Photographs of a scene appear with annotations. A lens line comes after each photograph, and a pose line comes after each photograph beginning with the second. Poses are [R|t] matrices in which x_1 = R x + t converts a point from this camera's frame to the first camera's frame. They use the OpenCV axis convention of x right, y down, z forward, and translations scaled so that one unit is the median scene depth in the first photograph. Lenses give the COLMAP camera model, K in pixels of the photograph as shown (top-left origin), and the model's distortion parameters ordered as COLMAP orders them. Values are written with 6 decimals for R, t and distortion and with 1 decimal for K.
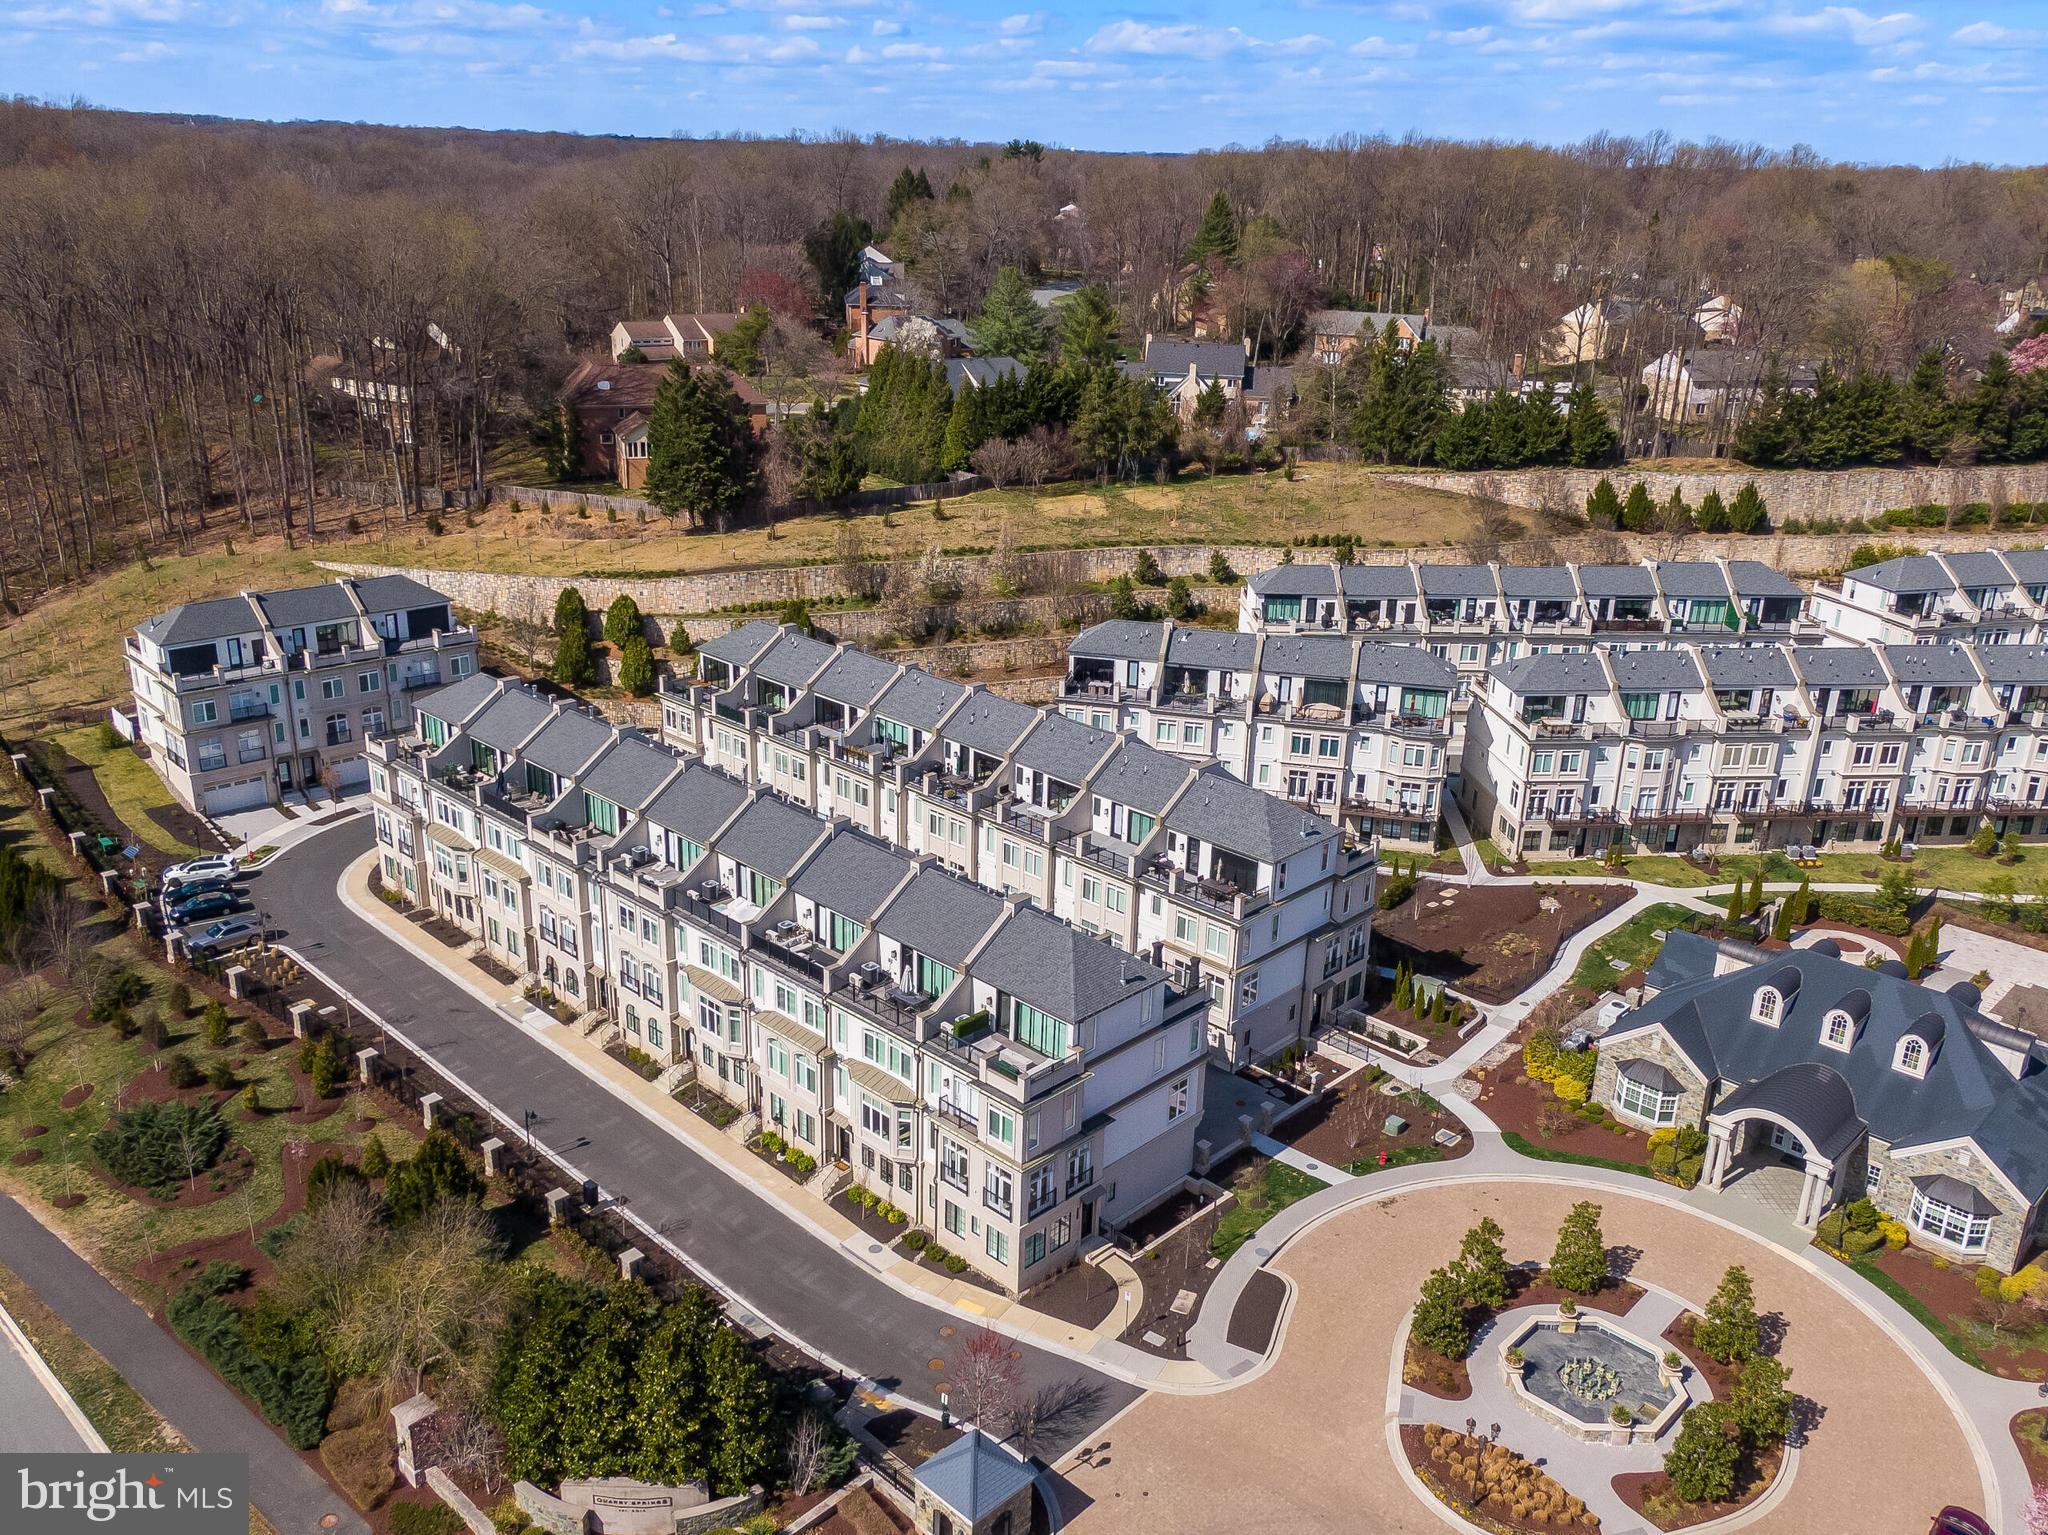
lens RADIAL K [[1717.8, 0, 1025.9], [0, 1717.8, 819.3], [0, 0, 1]] dist [0.043060, -0.011733]
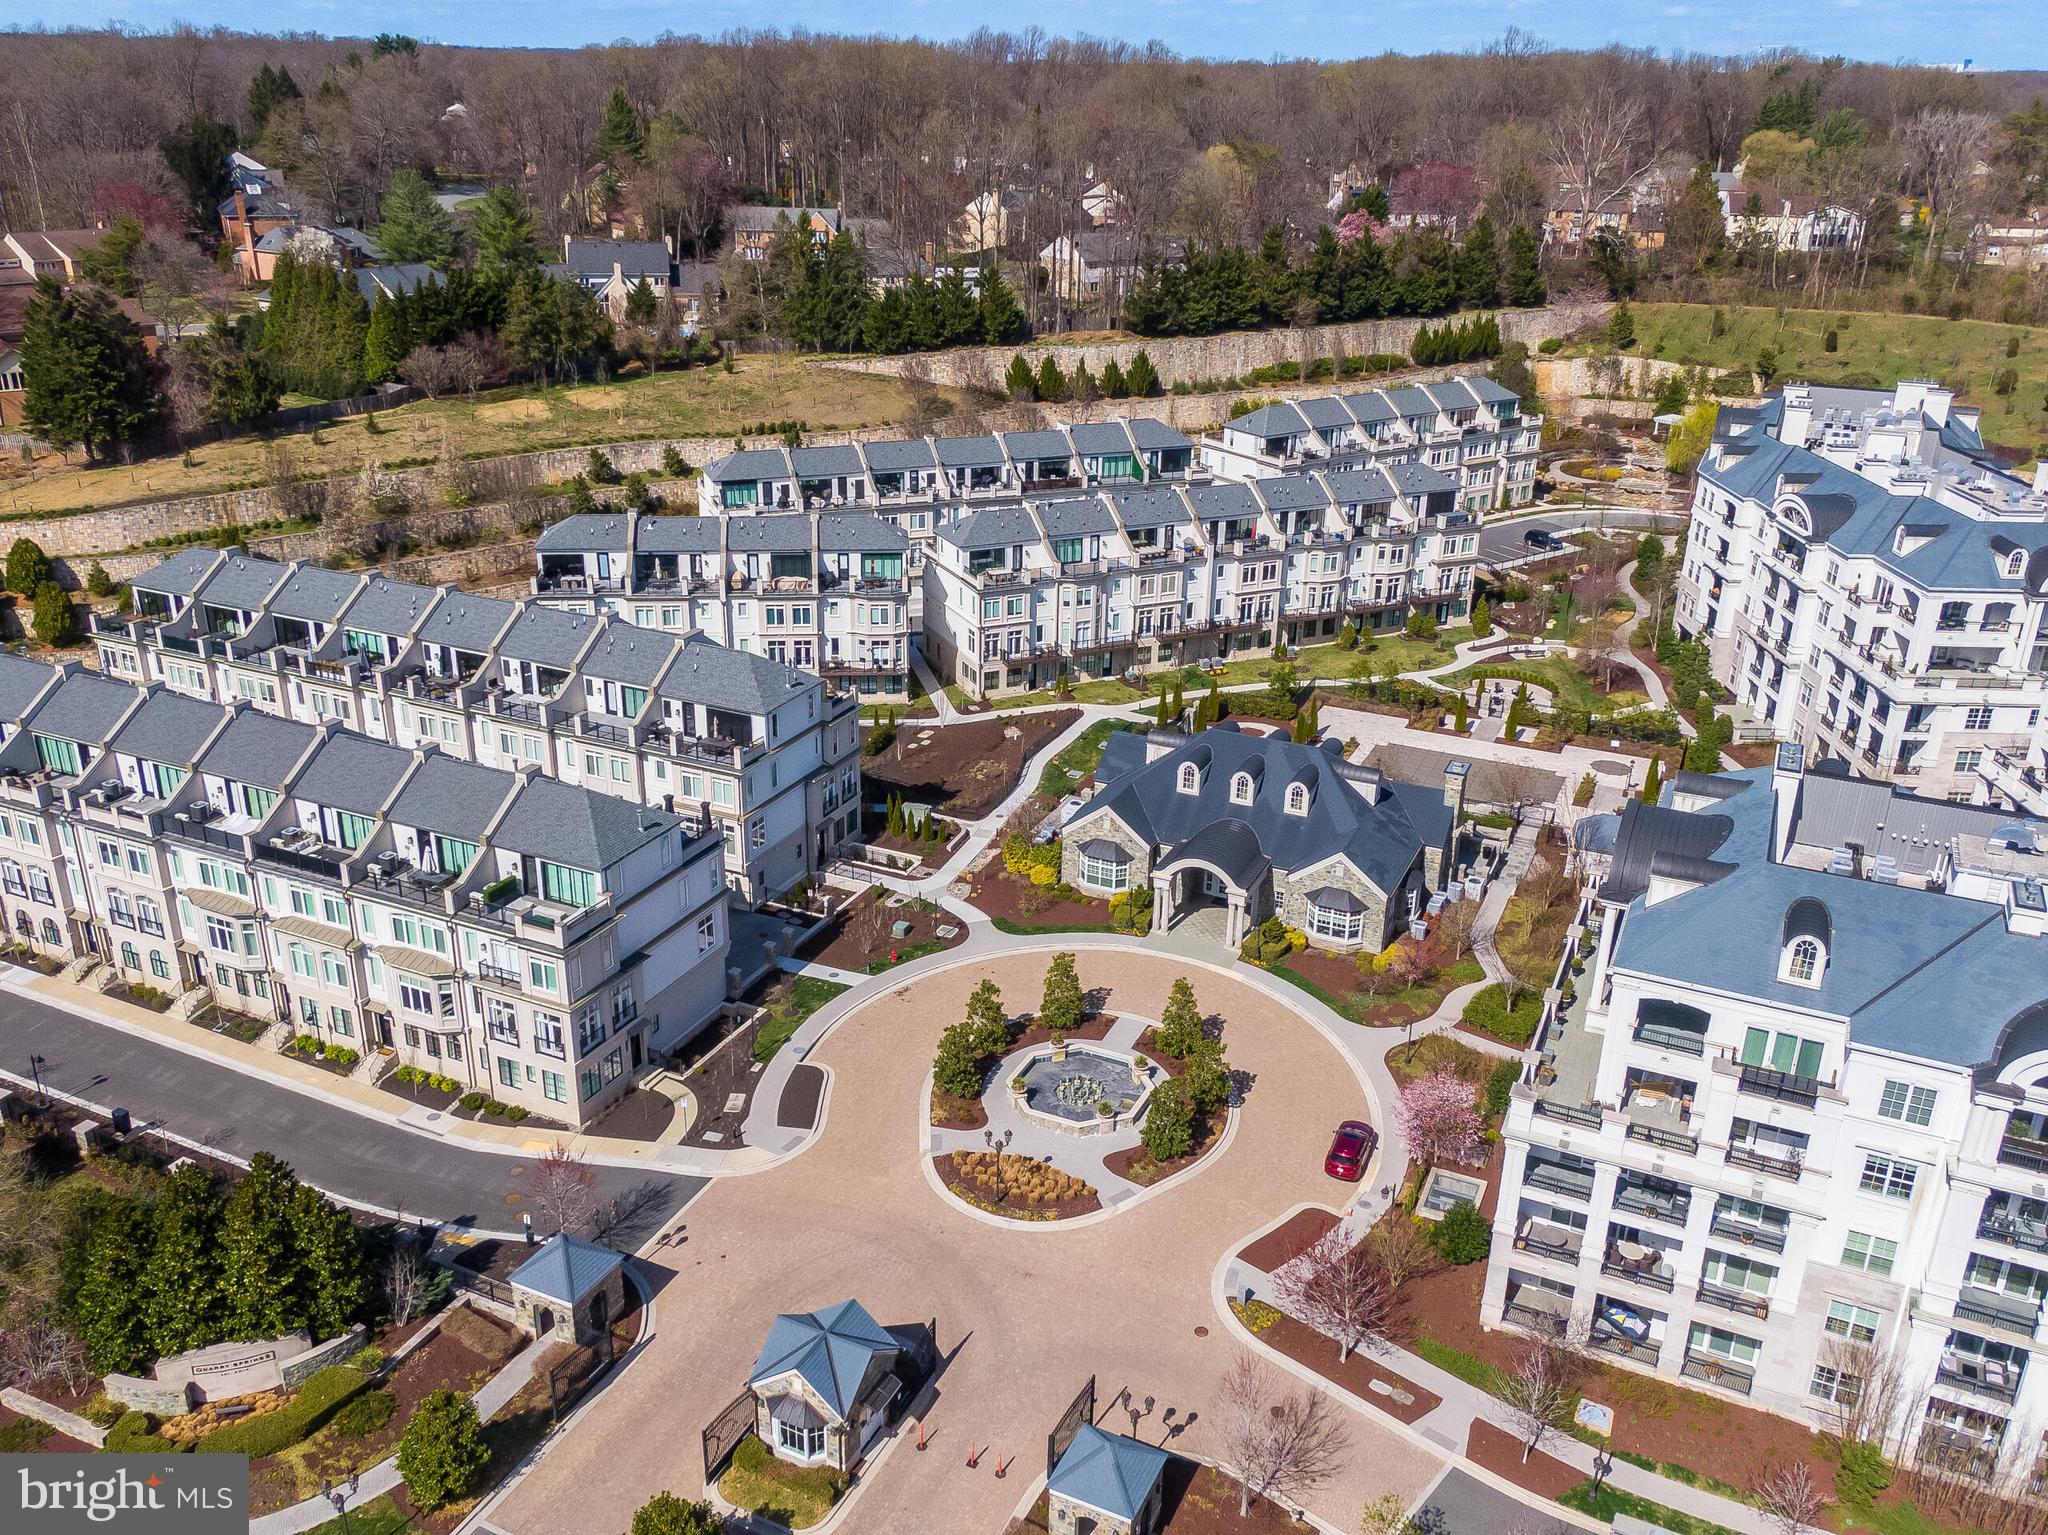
lens RADIAL K [[1745.4, 0, 1027.8], [0, 1745.4, 825.1], [0, 0, 1]] dist [0.057717, -0.082409]
pose [[0.949129, -0.133821, 0.285036, -0.019045], [0.119963, 0.990607, 0.065619, 0.035234], [-0.291140, -0.028087, 0.956268, -0.091954]]
